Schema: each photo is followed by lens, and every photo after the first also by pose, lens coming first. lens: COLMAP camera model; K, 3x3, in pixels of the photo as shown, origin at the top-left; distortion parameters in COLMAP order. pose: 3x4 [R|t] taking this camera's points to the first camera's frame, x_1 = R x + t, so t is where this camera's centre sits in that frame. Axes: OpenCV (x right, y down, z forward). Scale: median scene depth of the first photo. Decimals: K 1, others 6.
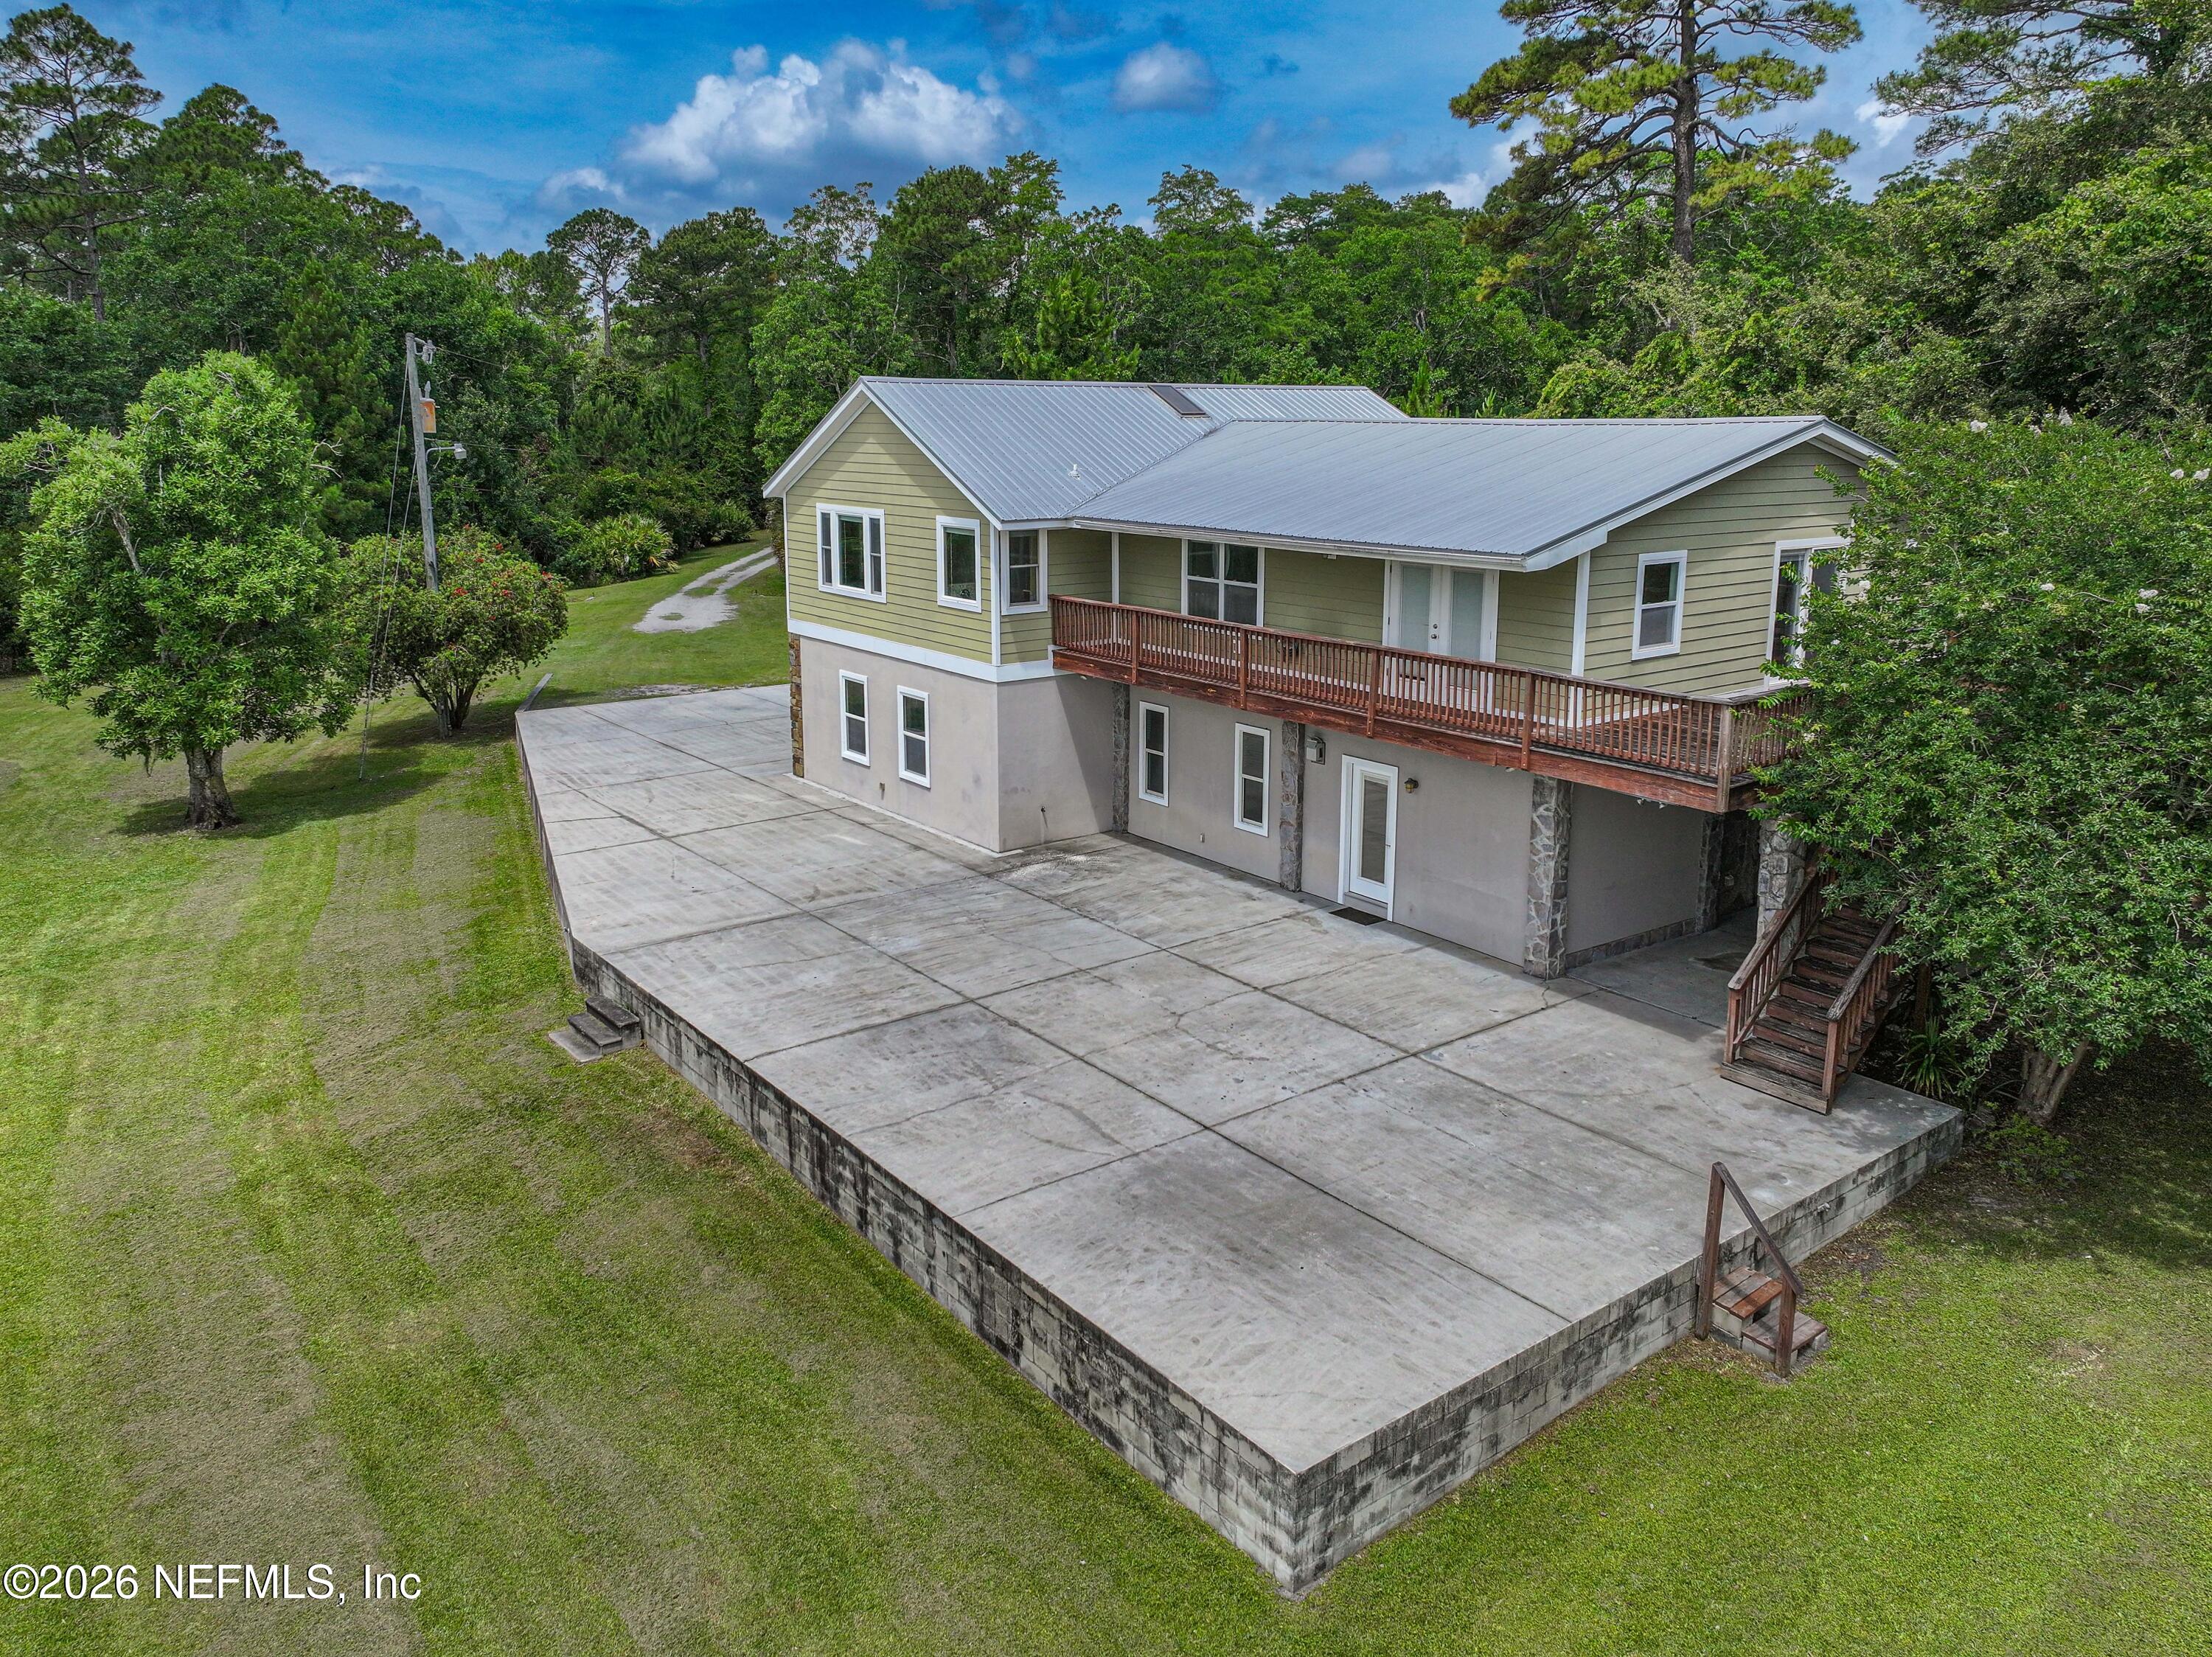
lens RADIAL K [[1547.5, 0, 1100.3], [0, 1547.5, 724.6], [0, 0, 1]] dist [0.006683, 0.003198]
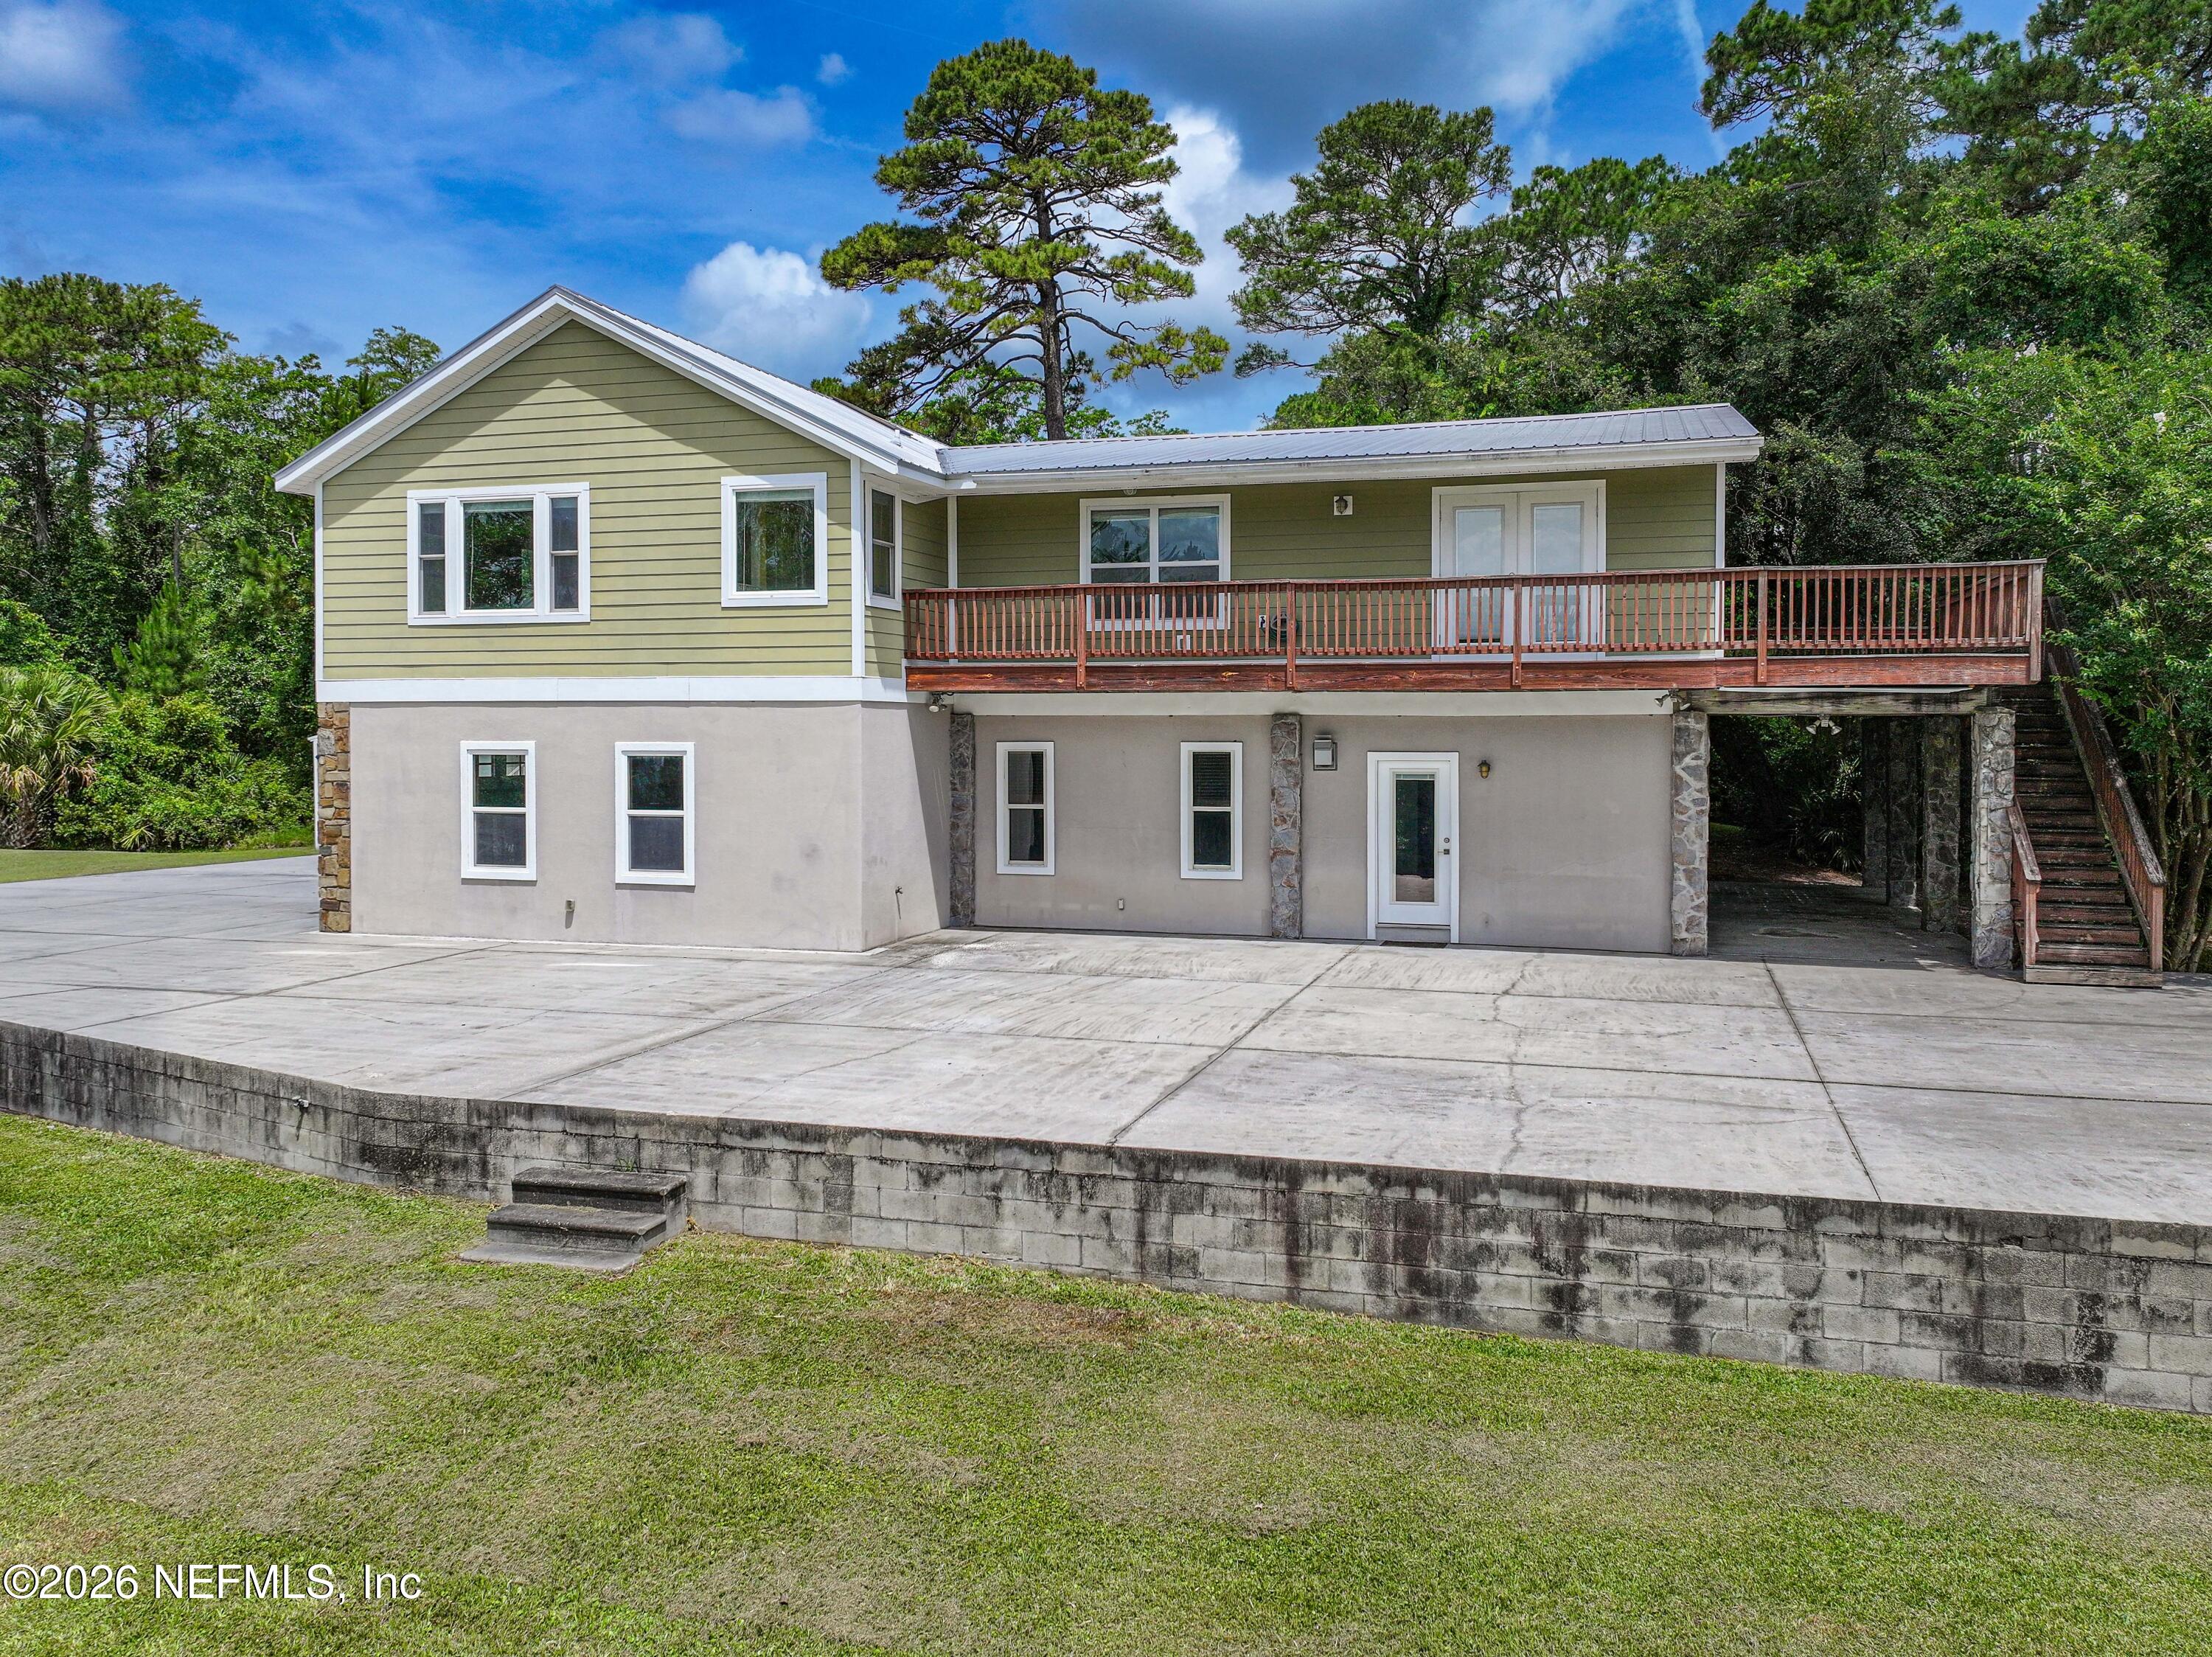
lens RADIAL K [[1568.9, 0, 1187.2], [0, 1568.9, 766.4], [0, 0, 1]] dist [0.004222, 0.002803]
pose [[0.800856, -0.013500, 0.598704, -0.475772], [0.113291, 0.985108, -0.129332, 0.140595], [-0.588043, 0.171404, 0.790460, 0.454025]]
